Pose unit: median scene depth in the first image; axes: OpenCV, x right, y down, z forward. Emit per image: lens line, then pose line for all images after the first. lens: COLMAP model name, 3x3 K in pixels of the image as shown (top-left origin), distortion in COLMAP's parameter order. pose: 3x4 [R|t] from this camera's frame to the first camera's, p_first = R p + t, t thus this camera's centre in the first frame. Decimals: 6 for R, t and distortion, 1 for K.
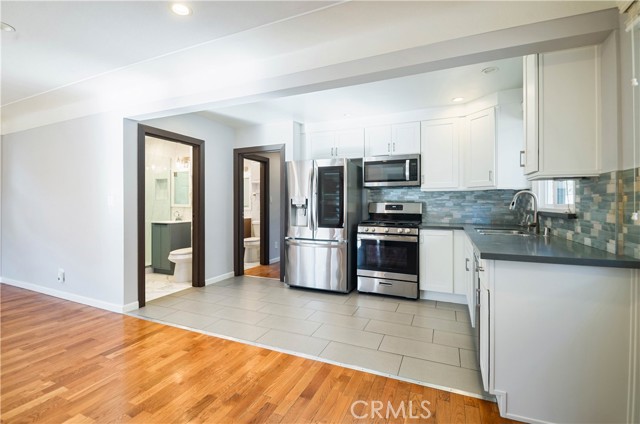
lens RADIAL K [[286.9, 0, 319.1], [0, 286.9, 204.5], [0, 0, 1]] dist [0.001045, -0.000182]
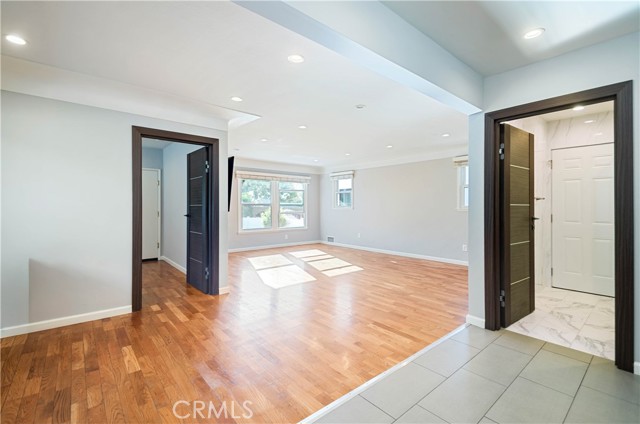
lens RADIAL K [[285.9, 0, 316.3], [0, 285.9, 210.9], [0, 0, 1]] dist [0.021228, -0.000405]
pose [[-0.442002, 0.013816, -0.896908, 0.415558], [-0.001913, 0.999865, 0.016344, 0.000896], [0.897012, 0.008940, -0.441916, 1.082861]]
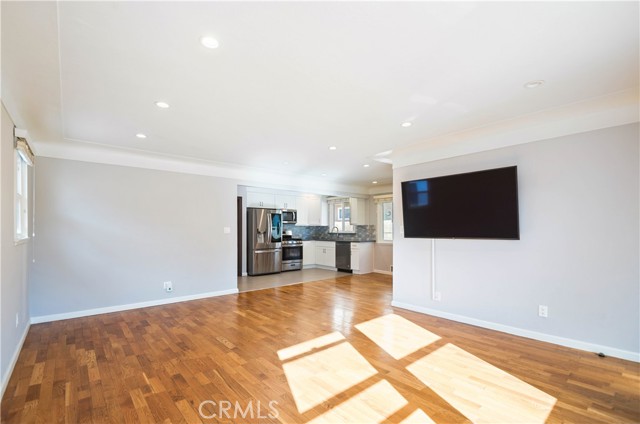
lens RADIAL K [[288.1, 0, 317.1], [0, 288.1, 228.9], [0, 0, 1]] dist [0.000277, 0.000009]
pose [[0.424227, 0.000402, 0.905556, -2.347052], [0.002801, 0.999995, -0.001756, -0.018679], [-0.905552, 0.003281, 0.424223, -0.233614]]
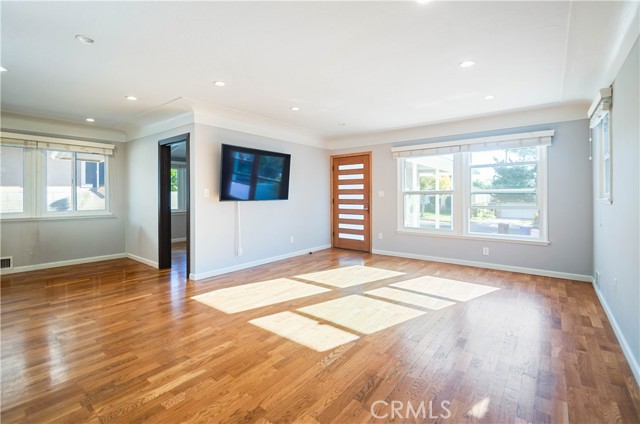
lens RADIAL K [[291.7, 0, 320.1], [0, 291.7, 196.9], [0, 0, 1]] dist [-0.001484, -0.000291]
pose [[-0.970022, 0.005652, 0.242950, -1.626465], [0.007238, 0.999958, 0.005635, -0.002334], [-0.242908, 0.007224, -0.970022, 1.337065]]
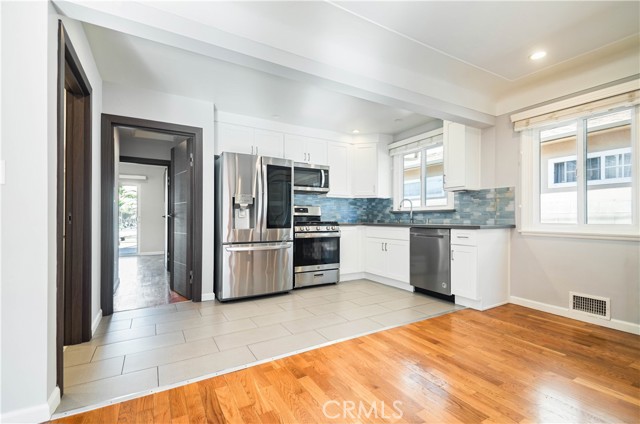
lens RADIAL K [[283.6, 0, 317.6], [0, 283.6, 220.5], [0, 0, 1]] dist [0.026675, 0.000024]
pose [[0.590317, -0.006917, 0.807142, -0.893932], [0.003958, 0.999976, 0.005675, 0.065546], [-0.807162, -0.000155, 0.590330, 0.423523]]
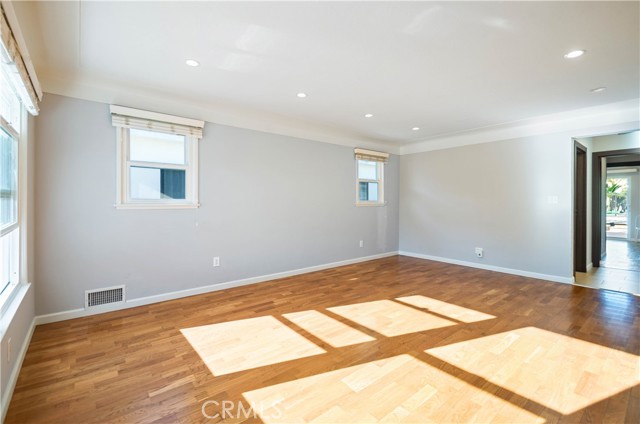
lens RADIAL K [[291.7, 0, 320.1], [0, 291.7, 196.9], [0, 0, 1]] dist [-0.001484, -0.000291]
pose [[0.896513, -0.000892, -0.443017, -1.256767], [-0.005557, 0.999897, -0.013258, -0.000600], [0.442983, 0.014348, 0.896415, -0.800193]]
